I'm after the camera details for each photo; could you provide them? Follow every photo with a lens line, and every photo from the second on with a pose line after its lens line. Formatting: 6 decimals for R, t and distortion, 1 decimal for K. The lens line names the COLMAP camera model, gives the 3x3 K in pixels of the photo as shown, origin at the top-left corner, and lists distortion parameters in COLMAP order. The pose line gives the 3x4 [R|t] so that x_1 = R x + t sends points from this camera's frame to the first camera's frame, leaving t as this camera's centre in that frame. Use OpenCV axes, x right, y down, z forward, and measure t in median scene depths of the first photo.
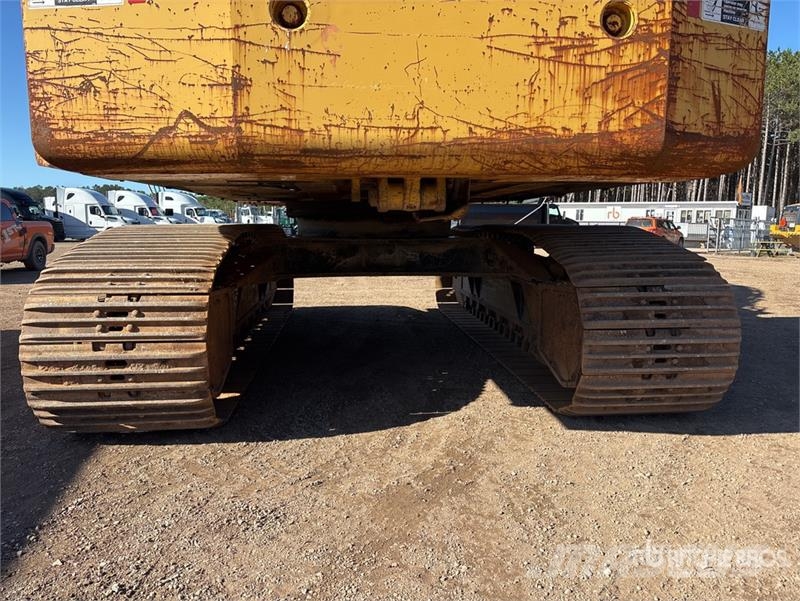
lens RADIAL K [[605.5, 0, 402.4], [0, 605.5, 300.9], [0, 0, 1]] dist [0.049019, -0.057450]
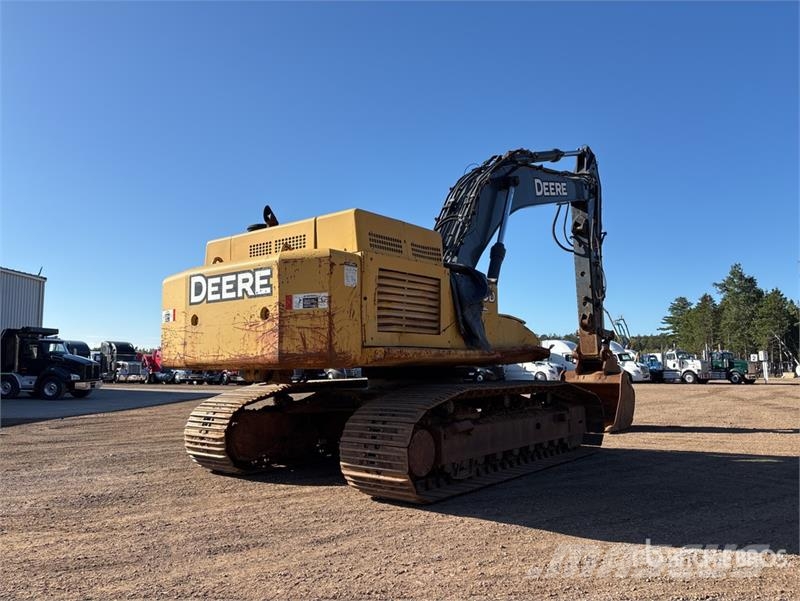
lens RADIAL K [[605.5, 0, 402.4], [0, 605.5, 300.9], [0, 0, 1]] dist [0.049019, -0.057450]
pose [[0.722592, -0.078466, -0.686807, 2.545597], [-0.081215, 0.977020, -0.197069, -0.035601], [0.686487, 0.198179, 0.699614, -0.456985]]
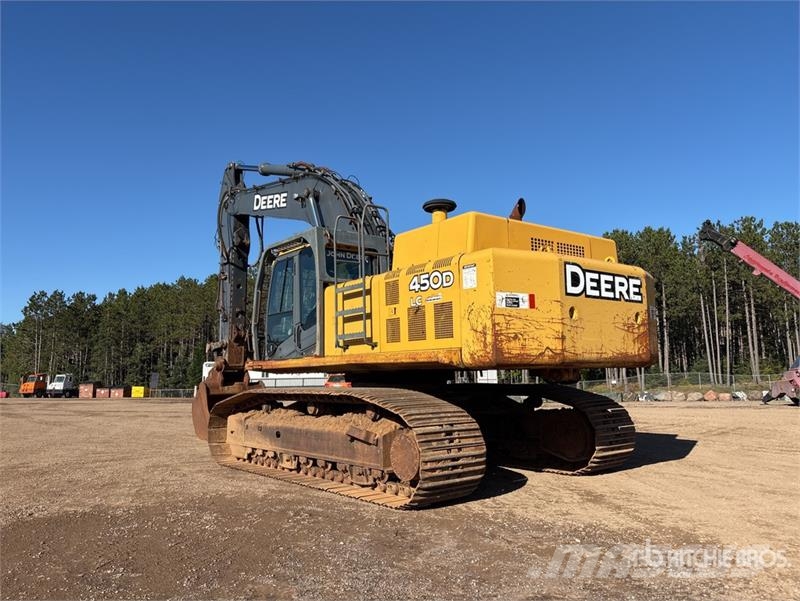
lens RADIAL K [[607.0, 0, 398.4], [0, 607.0, 303.4], [0, 0, 1]] dist [0.050084, -0.062112]
pose [[0.843217, 0.049382, 0.535301, -2.217530], [0.083544, 0.971635, -0.221236, 0.041830], [-0.531043, 0.231271, 0.815173, -0.842327]]
